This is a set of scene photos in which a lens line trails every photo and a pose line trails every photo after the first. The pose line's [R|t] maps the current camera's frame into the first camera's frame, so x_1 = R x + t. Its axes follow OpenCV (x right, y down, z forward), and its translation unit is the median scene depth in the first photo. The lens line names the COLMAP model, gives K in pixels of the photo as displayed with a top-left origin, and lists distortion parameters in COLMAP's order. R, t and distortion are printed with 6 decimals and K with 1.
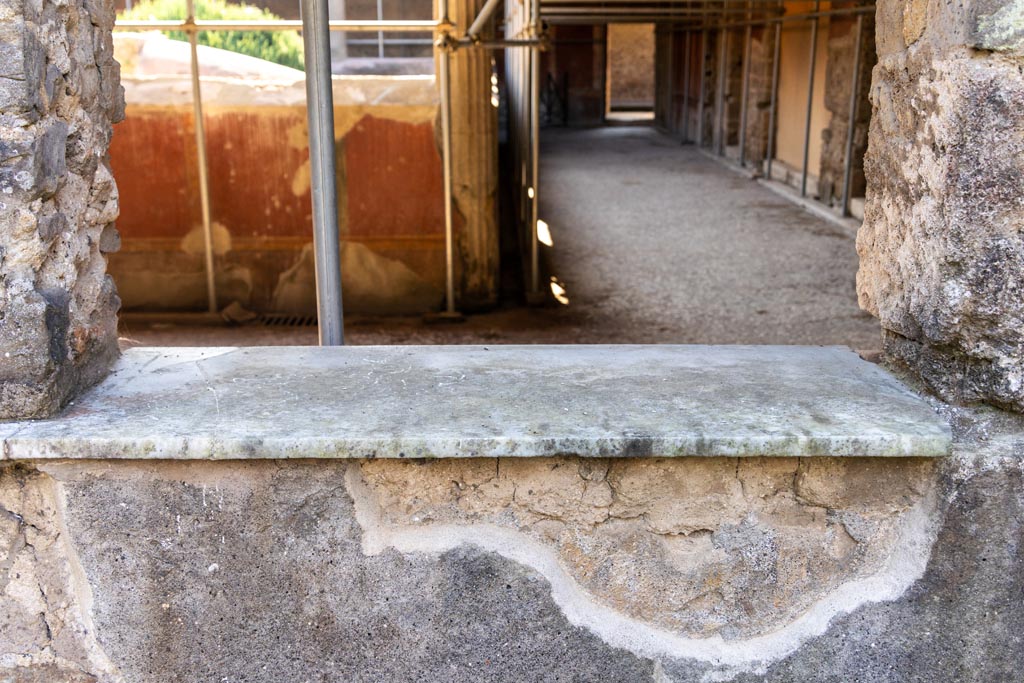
lens RADIAL K [[1083.8, 0, 512.0], [0, 1083.8, 341.5], [0, 0, 1]] dist [-0.010865, -0.012561]
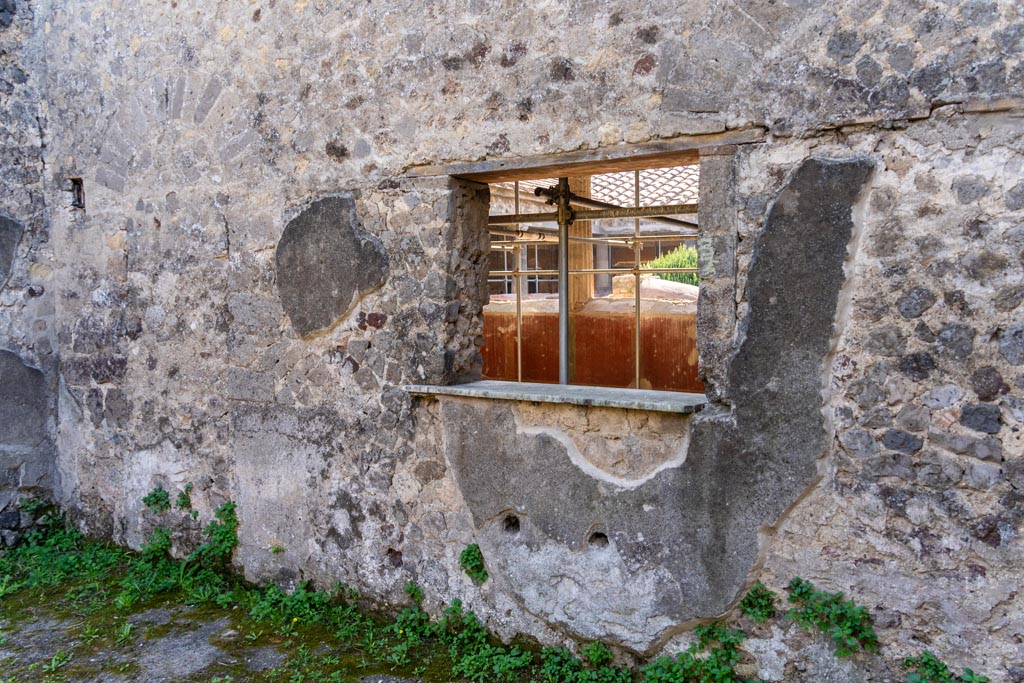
lens RADIAL K [[872.7, 0, 512.0], [0, 872.7, 341.5], [0, 0, 1]] dist [-0.001932, -0.002913]
pose [[0.843474, 0.027305, -0.536475, 1.221606], [-0.132578, 0.978393, -0.158649, 0.339253], [0.520551, 0.204941, 0.828870, -1.194740]]
